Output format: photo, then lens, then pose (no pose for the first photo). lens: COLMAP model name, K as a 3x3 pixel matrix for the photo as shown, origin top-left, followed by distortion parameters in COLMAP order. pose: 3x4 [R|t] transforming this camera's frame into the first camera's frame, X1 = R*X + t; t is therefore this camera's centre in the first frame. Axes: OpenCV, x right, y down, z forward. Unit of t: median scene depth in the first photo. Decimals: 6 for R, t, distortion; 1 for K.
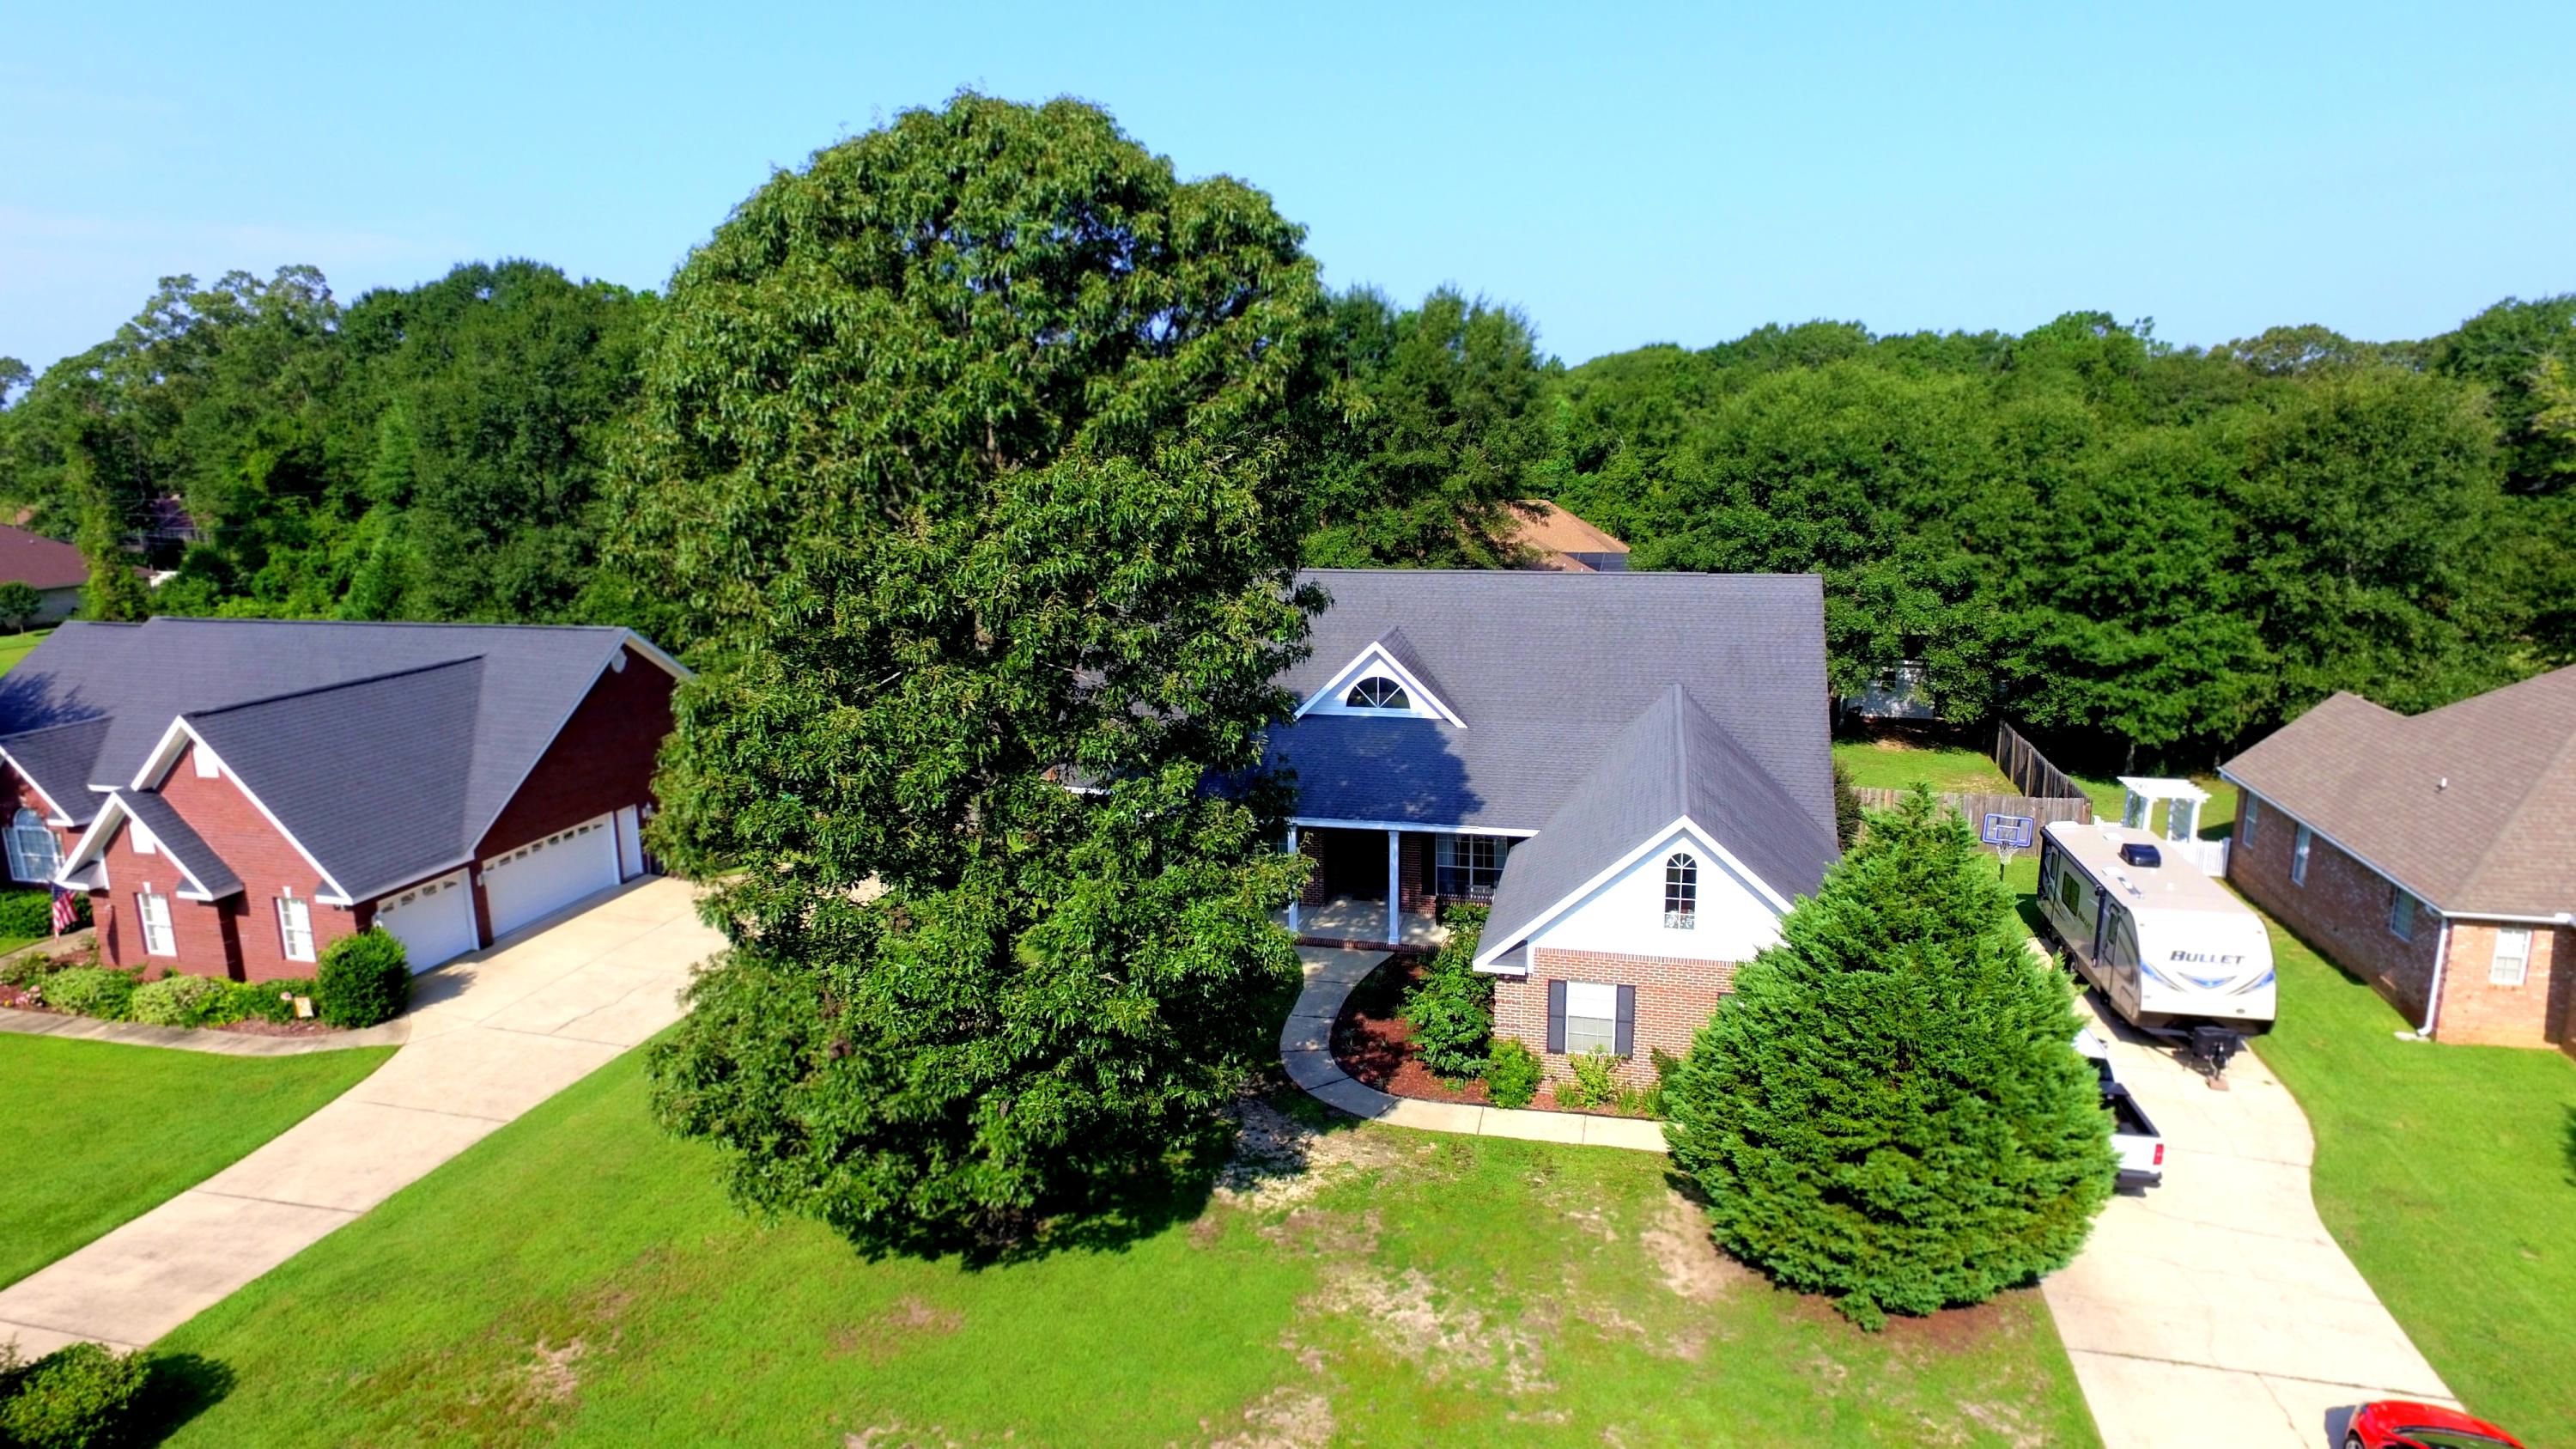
lens RADIAL K [[1500.8, 0, 1296.9], [0, 1500.8, 744.1], [0, 0, 1]] dist [-0.004362, 0.001107]
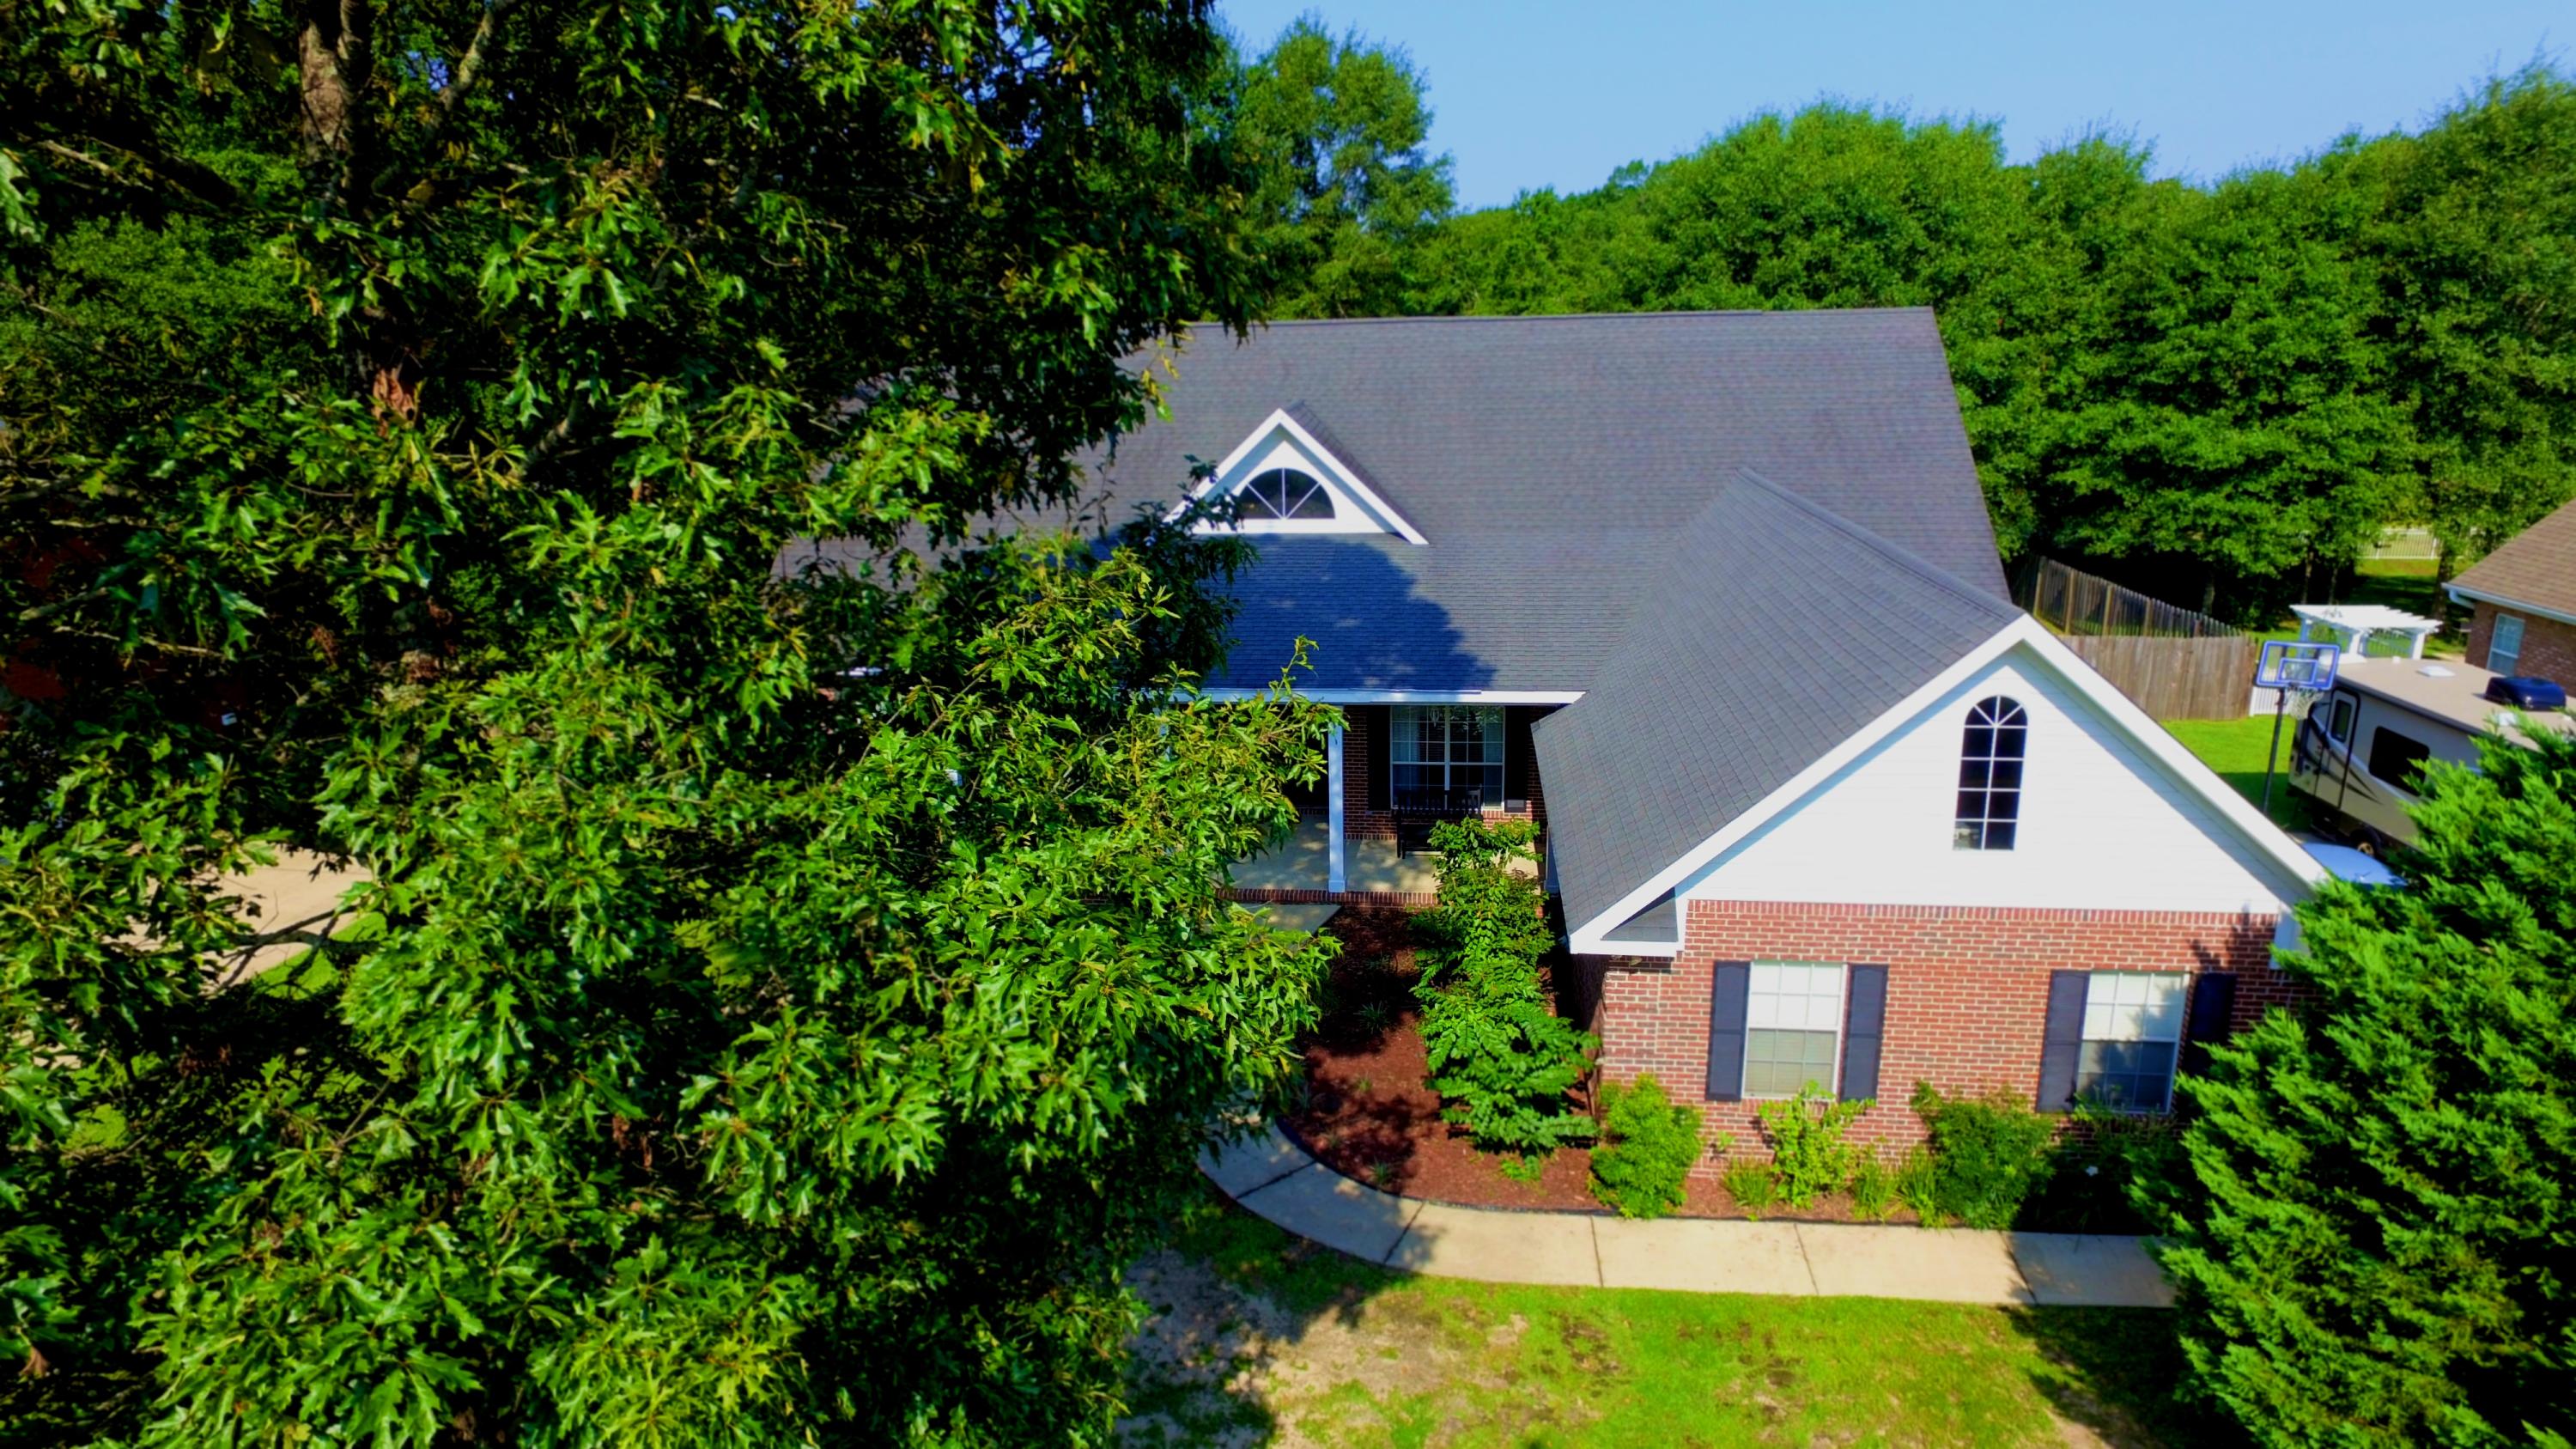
lens RADIAL K [[1500.8, 0, 1292.1], [0, 1500.8, 738.7], [0, 0, 1]] dist [-0.004362, 0.001107]
pose [[0.992131, -0.039977, 0.118654, -0.021537], [0.034301, 0.998185, 0.049494, 0.037154], [-0.120418, -0.045034, 0.991701, 0.371078]]
